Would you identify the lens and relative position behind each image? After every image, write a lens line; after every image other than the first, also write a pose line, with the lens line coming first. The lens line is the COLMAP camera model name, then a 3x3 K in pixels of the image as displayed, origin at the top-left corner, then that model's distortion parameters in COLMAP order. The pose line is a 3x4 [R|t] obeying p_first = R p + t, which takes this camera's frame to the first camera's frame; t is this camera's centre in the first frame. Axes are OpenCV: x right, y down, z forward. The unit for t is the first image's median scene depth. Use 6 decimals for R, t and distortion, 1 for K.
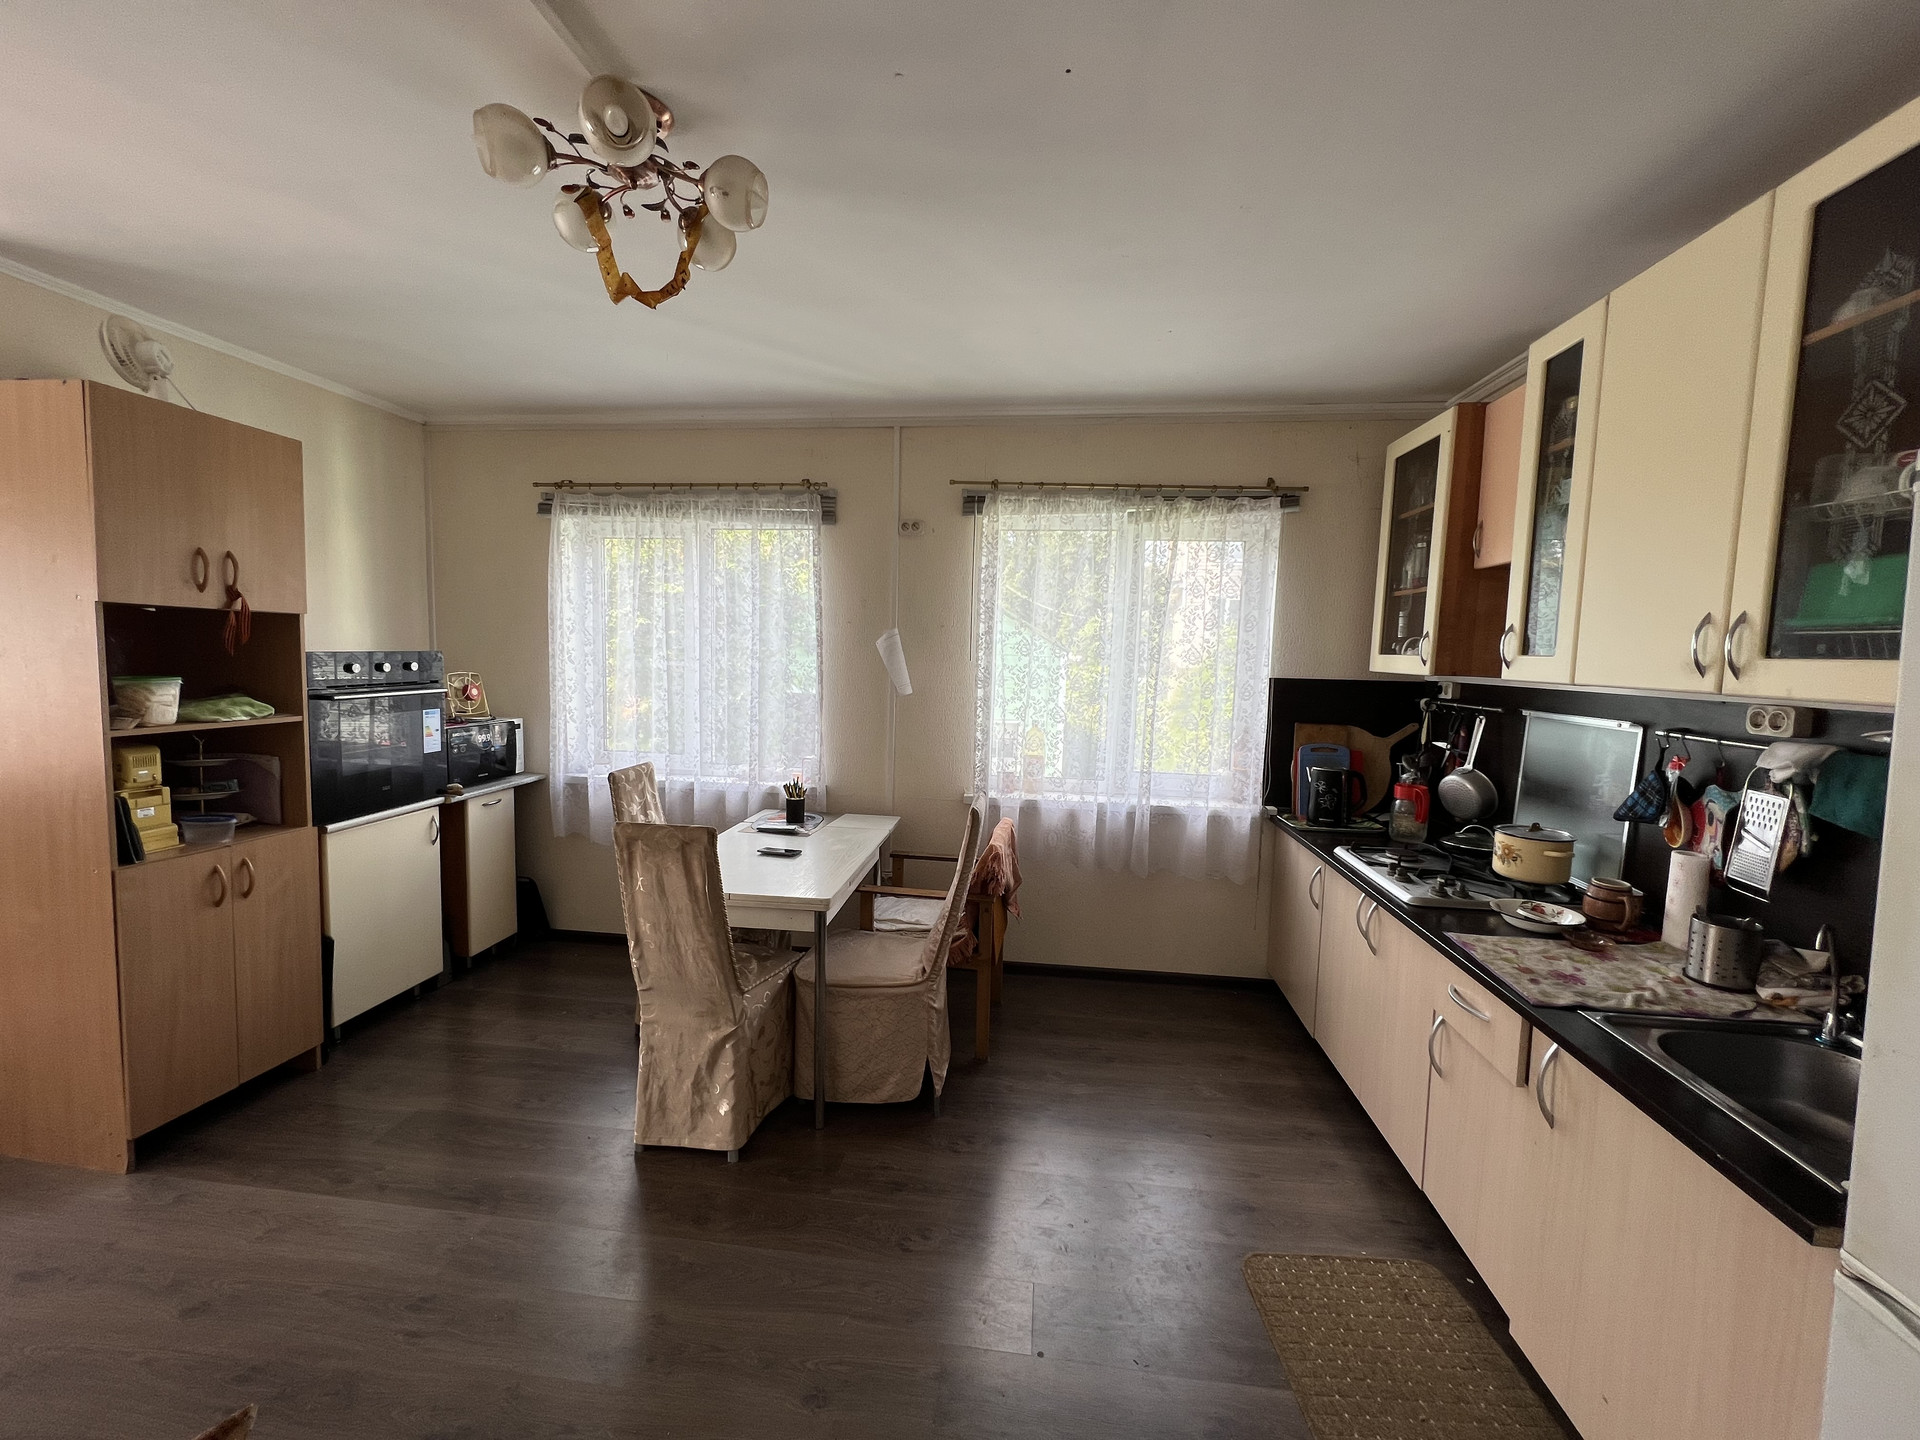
lens RADIAL K [[768.0, 0, 957.9], [0, 768.0, 719.1], [0, 0, 1]] dist [0.000328, 0.000040]
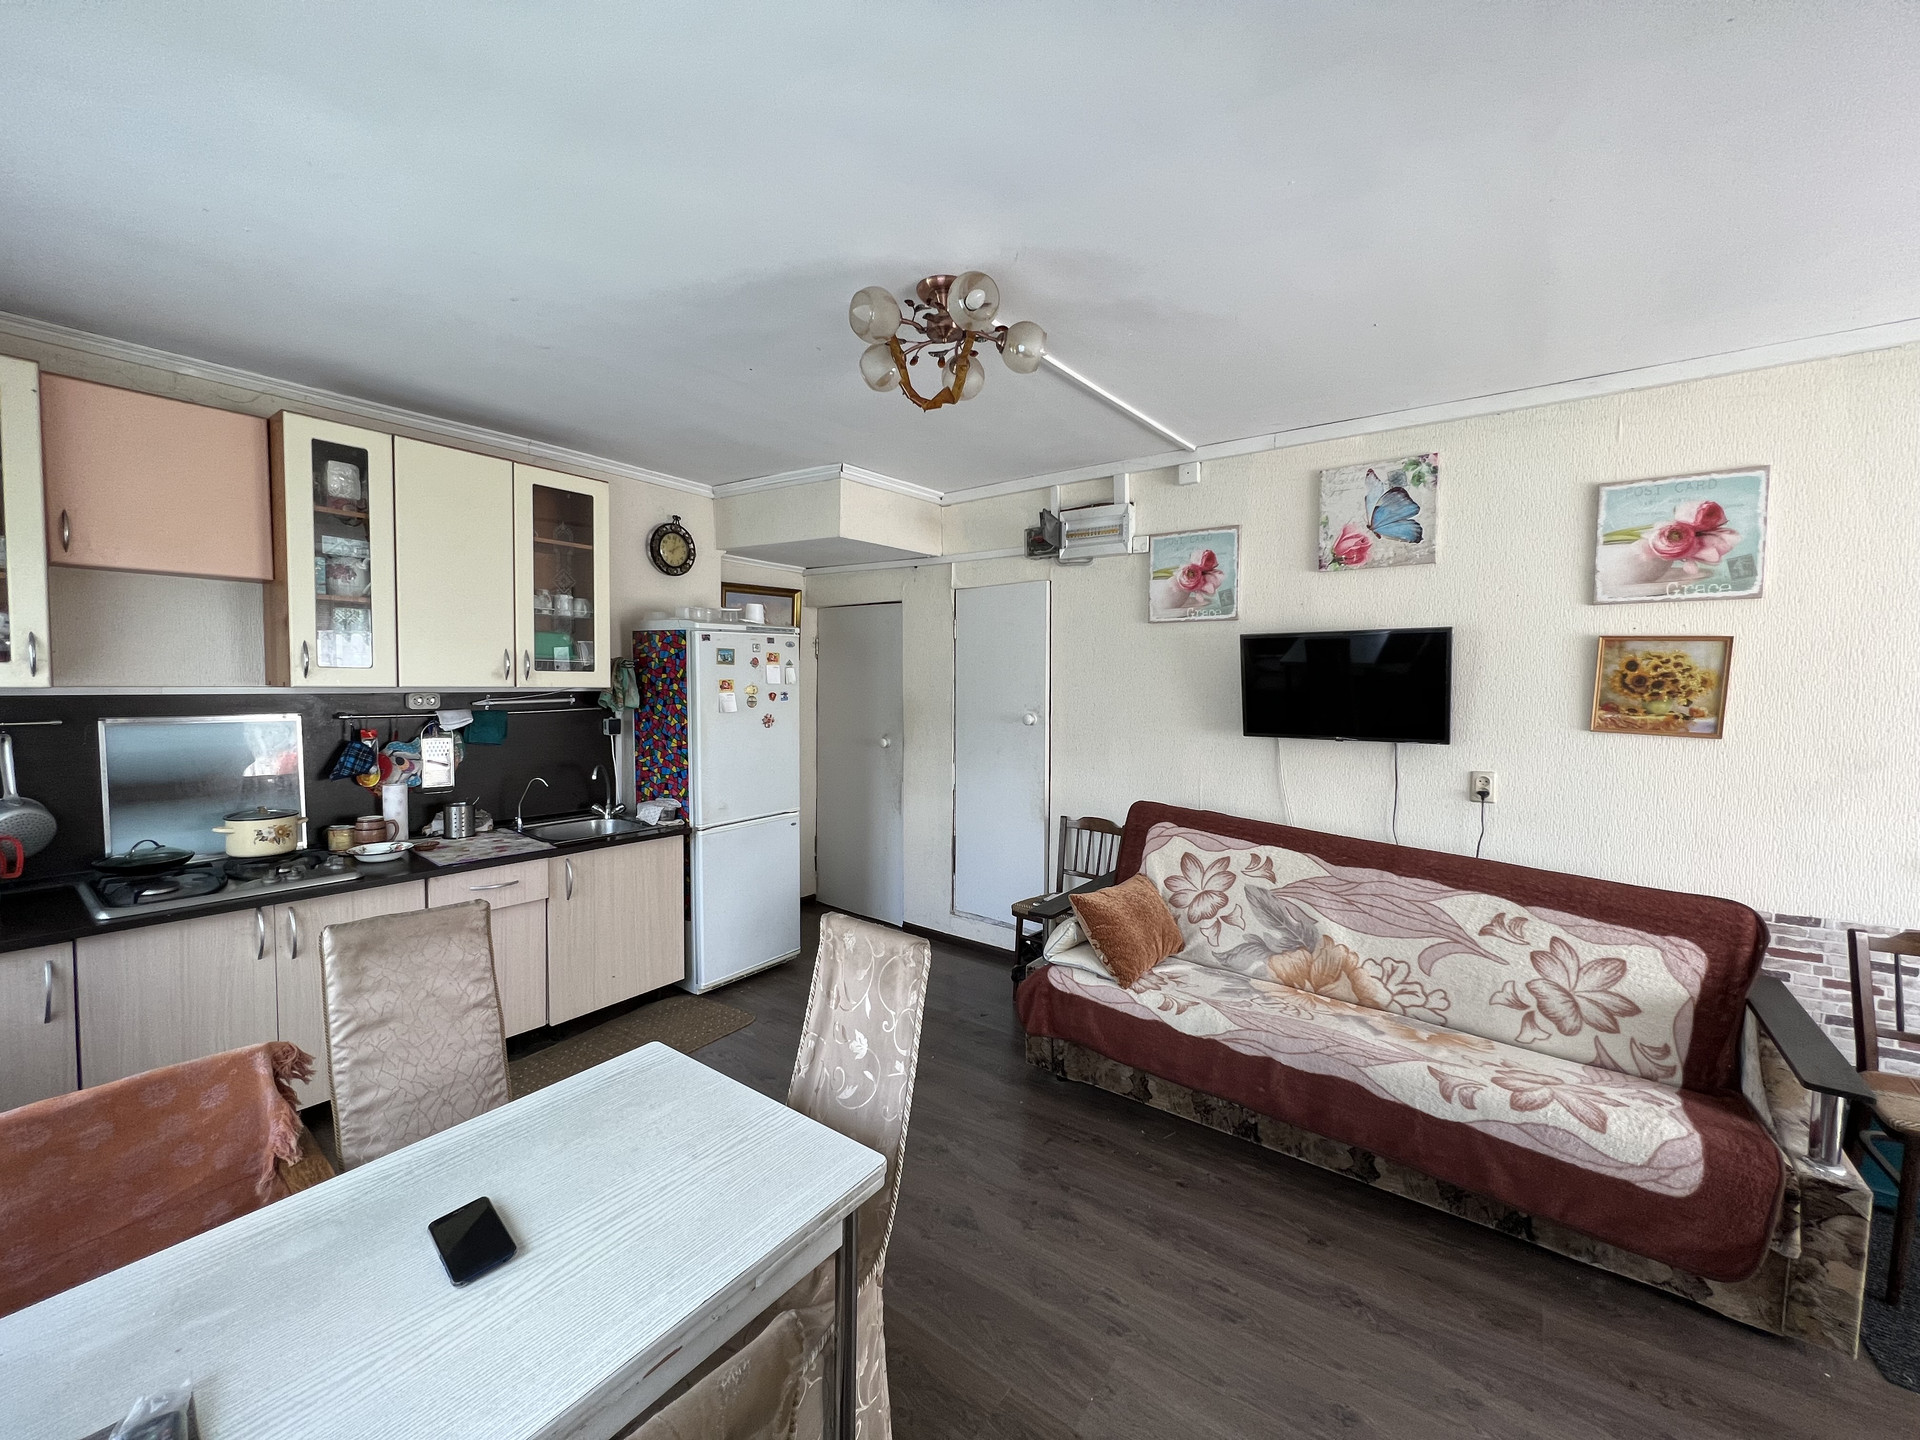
lens RADIAL K [[768.0, 0, 958.7], [0, 768.0, 712.5], [0, 0, 1]] dist [0.000328, 0.000040]
pose [[-0.867770, -0.060181, 0.493308, -0.599800], [0.006847, 0.991099, 0.132953, -0.126093], [-0.496918, 0.118750, -0.859634, 1.174045]]
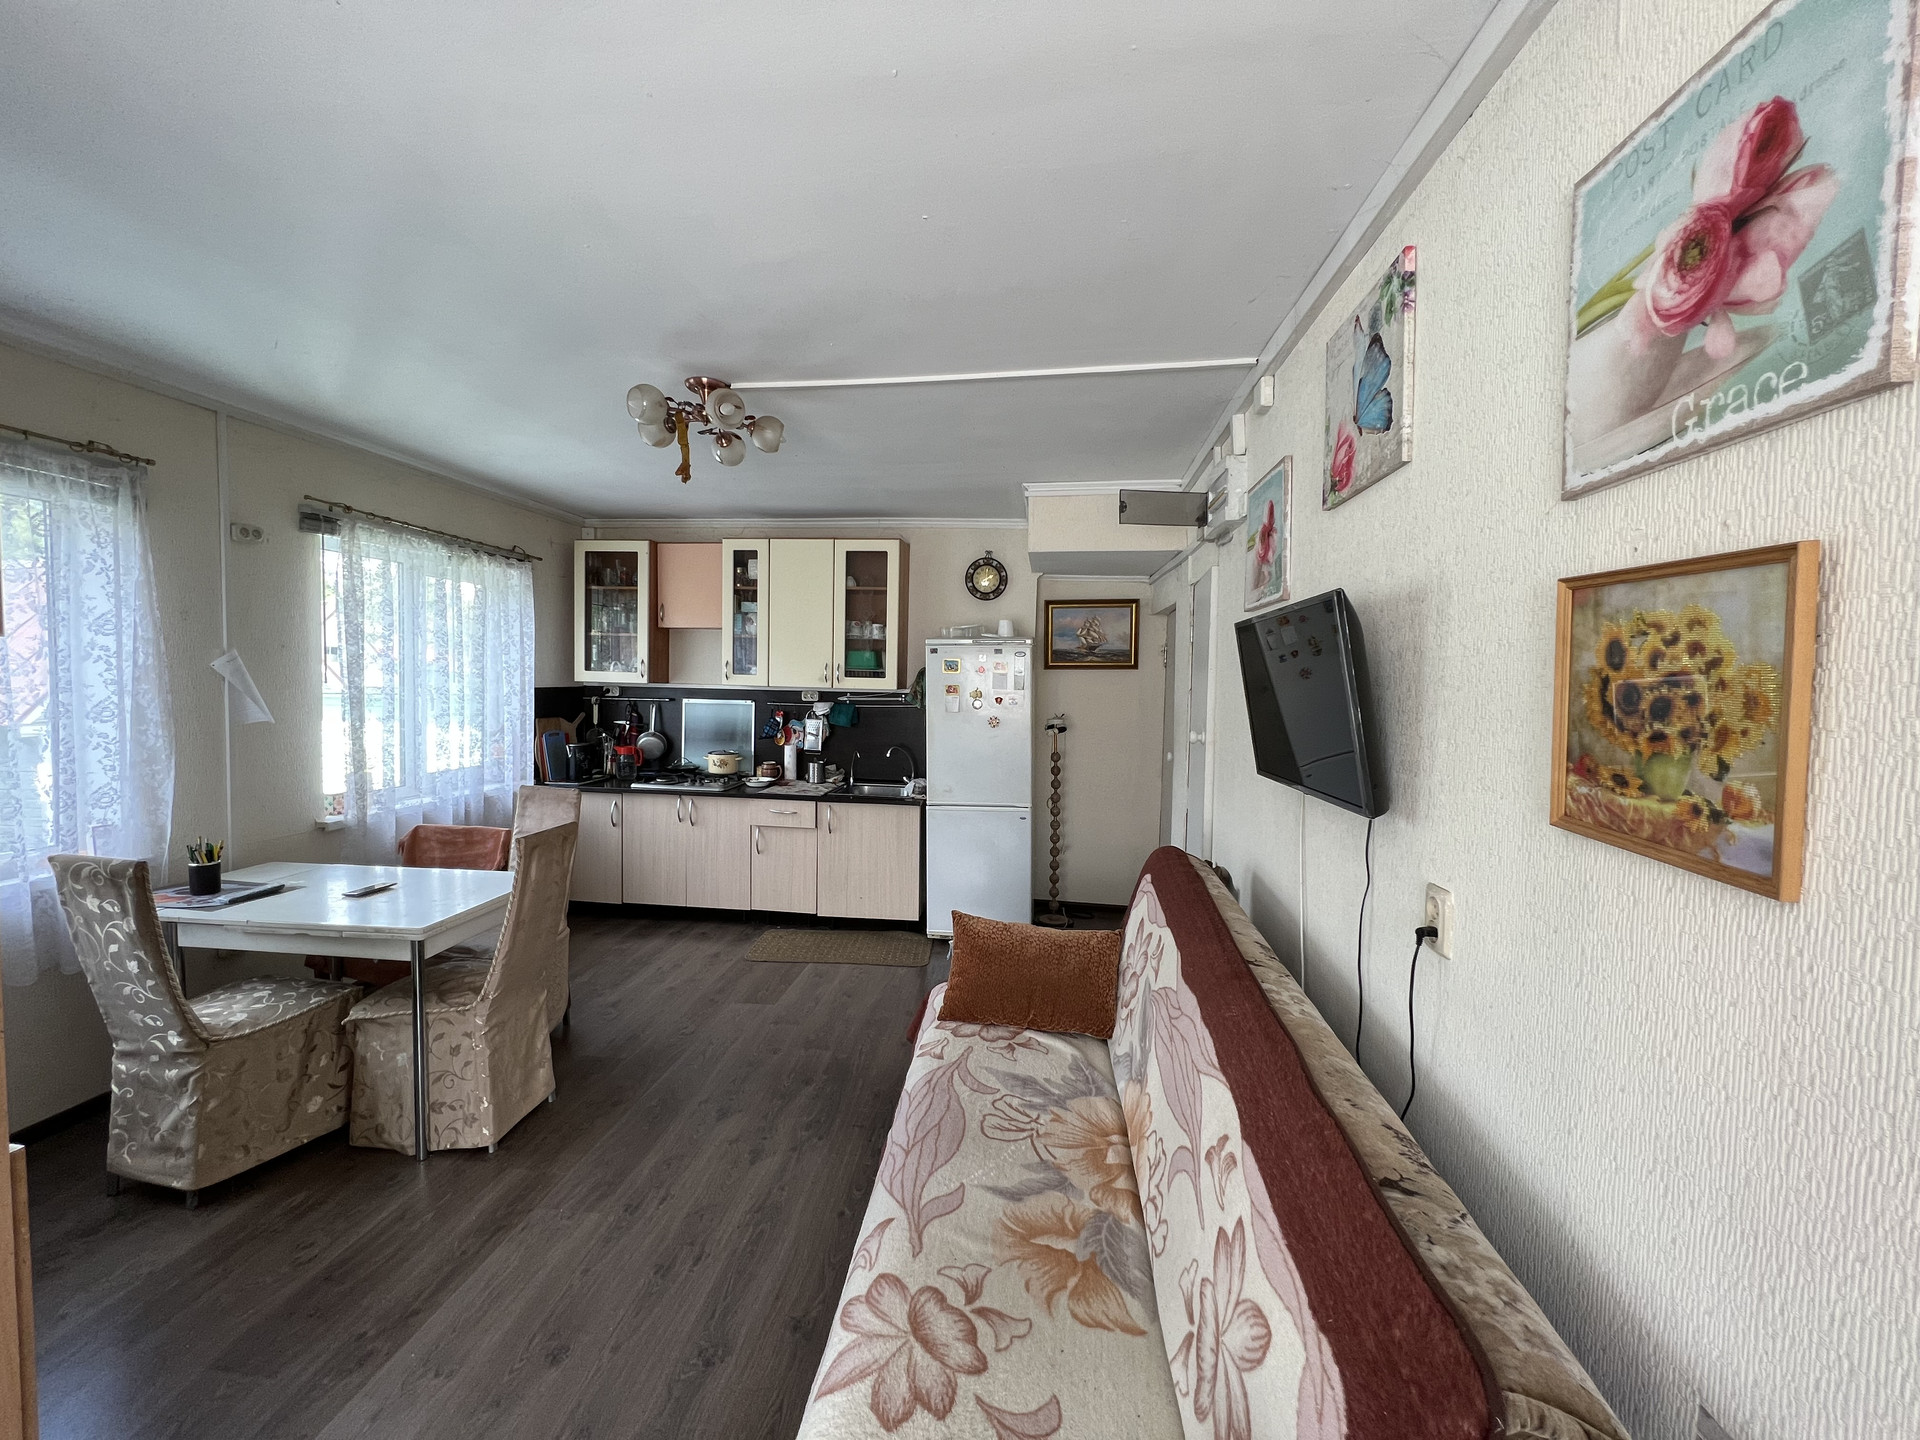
lens RADIAL K [[768.0, 0, 957.3], [0, 768.0, 711.5], [0, 0, 1]] dist [0.000328, 0.000040]
pose [[-0.002717, -0.073065, 0.997323, -1.177179], [0.065862, 0.995149, 0.073085, -0.071700], [-0.997825, 0.065884, 0.002109, 0.248832]]
